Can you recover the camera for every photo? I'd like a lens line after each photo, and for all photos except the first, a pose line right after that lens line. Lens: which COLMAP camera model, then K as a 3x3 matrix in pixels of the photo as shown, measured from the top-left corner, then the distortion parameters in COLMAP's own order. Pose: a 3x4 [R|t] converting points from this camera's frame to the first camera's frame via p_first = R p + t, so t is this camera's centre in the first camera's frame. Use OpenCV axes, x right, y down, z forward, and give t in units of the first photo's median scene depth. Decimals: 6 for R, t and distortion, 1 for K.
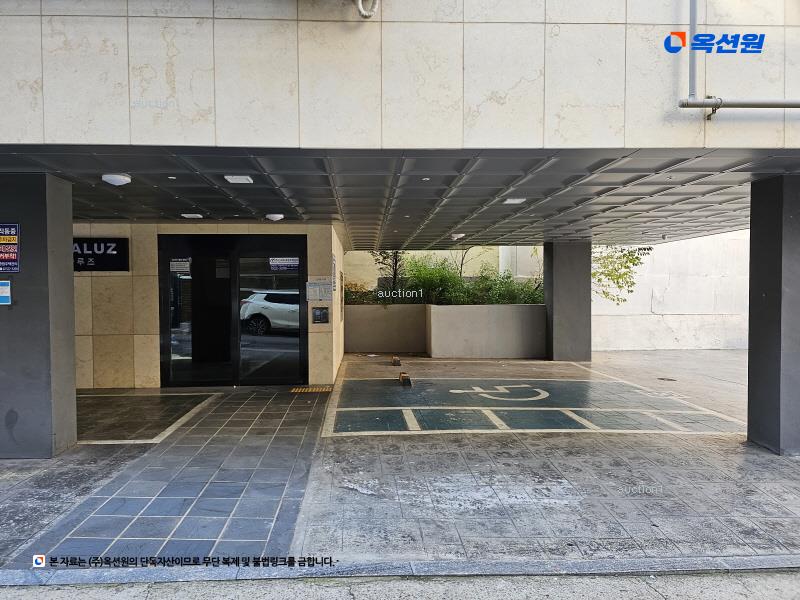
lens RADIAL K [[536.9, 0, 378.6], [0, 536.9, 300.3], [0, 0, 1]] dist [0.072963, -0.071739]
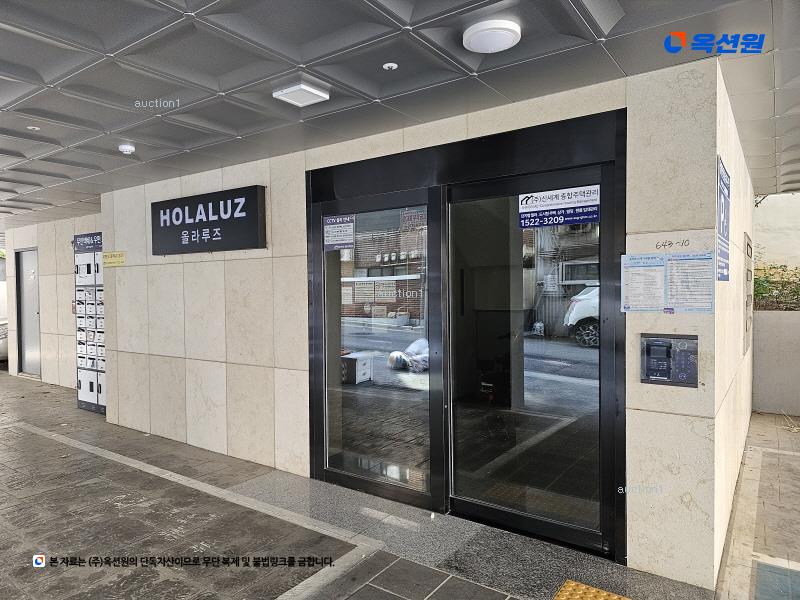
lens RADIAL K [[536.9, 0, 378.6], [0, 536.9, 300.3], [0, 0, 1]] dist [0.072963, -0.071739]
pose [[0.792292, 0.009401, -0.610069, -0.048327], [-0.002191, 0.999919, 0.012563, -0.009251], [0.610138, -0.008616, 0.792248, 0.645435]]
